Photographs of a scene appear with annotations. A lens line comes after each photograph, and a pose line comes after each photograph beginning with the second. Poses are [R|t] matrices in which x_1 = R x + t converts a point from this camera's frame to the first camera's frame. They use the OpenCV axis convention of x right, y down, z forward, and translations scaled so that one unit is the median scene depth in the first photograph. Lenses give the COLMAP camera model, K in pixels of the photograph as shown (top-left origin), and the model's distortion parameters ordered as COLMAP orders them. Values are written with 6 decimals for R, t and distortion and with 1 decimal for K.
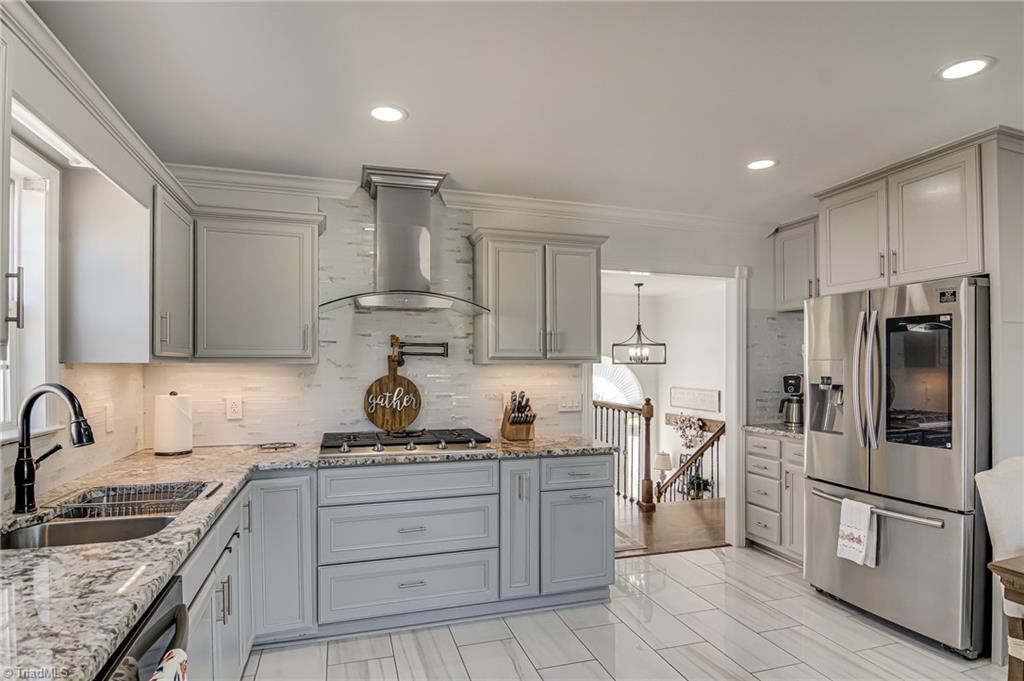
lens RADIAL K [[556.3, 0, 512.6], [0, 556.3, 358.3], [0, 0, 1]] dist [-0.003321, -0.001040]
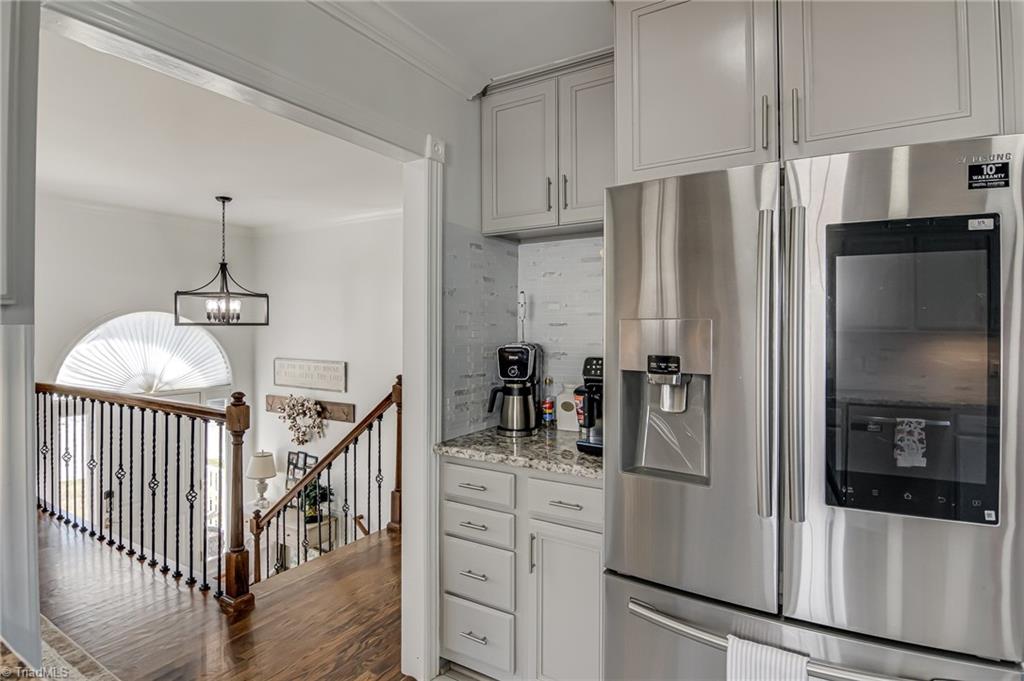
lens RADIAL K [[552.0, 0, 517.4], [0, 552.0, 323.9], [0, 0, 1]] dist [-0.012673, -0.001781]
pose [[0.761005, 0.000064, 0.648746, 0.105918], [-0.006724, 0.999947, 0.007790, 0.002530], [-0.648711, -0.010290, 0.760965, 0.430546]]
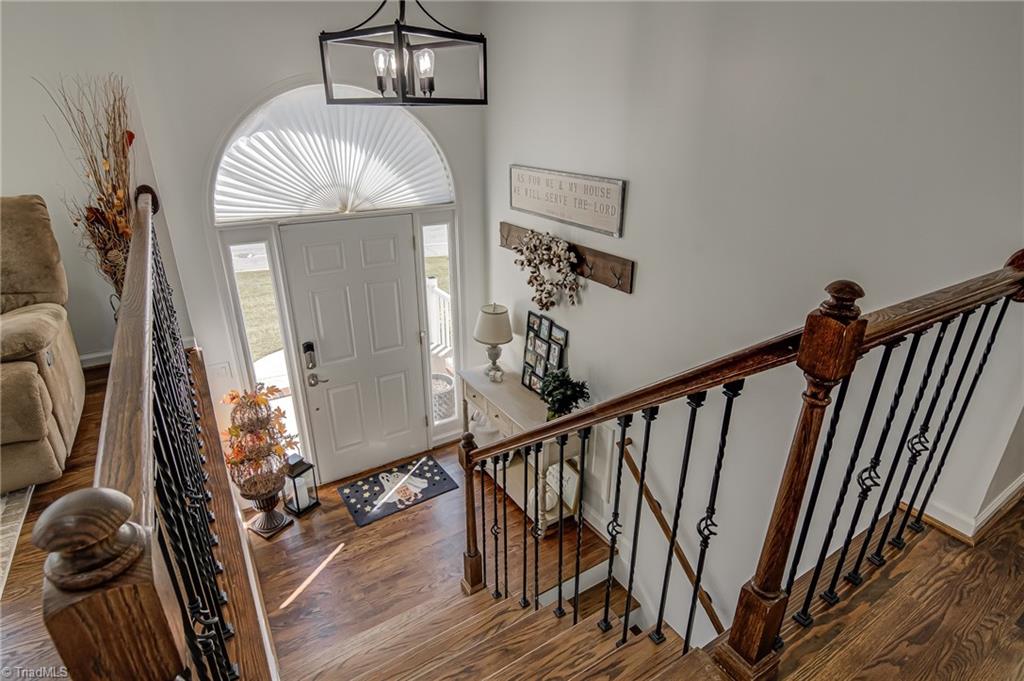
lens RADIAL K [[540.4, 0, 512.0], [0, 540.4, 340.5], [0, 0, 1]] dist [0.000456, -0.015182]
pose [[0.971459, -0.090622, 0.219215, 0.283511], [-0.003086, 0.919241, 0.393684, 0.018656], [-0.237188, -0.383124, 0.892725, 0.893123]]
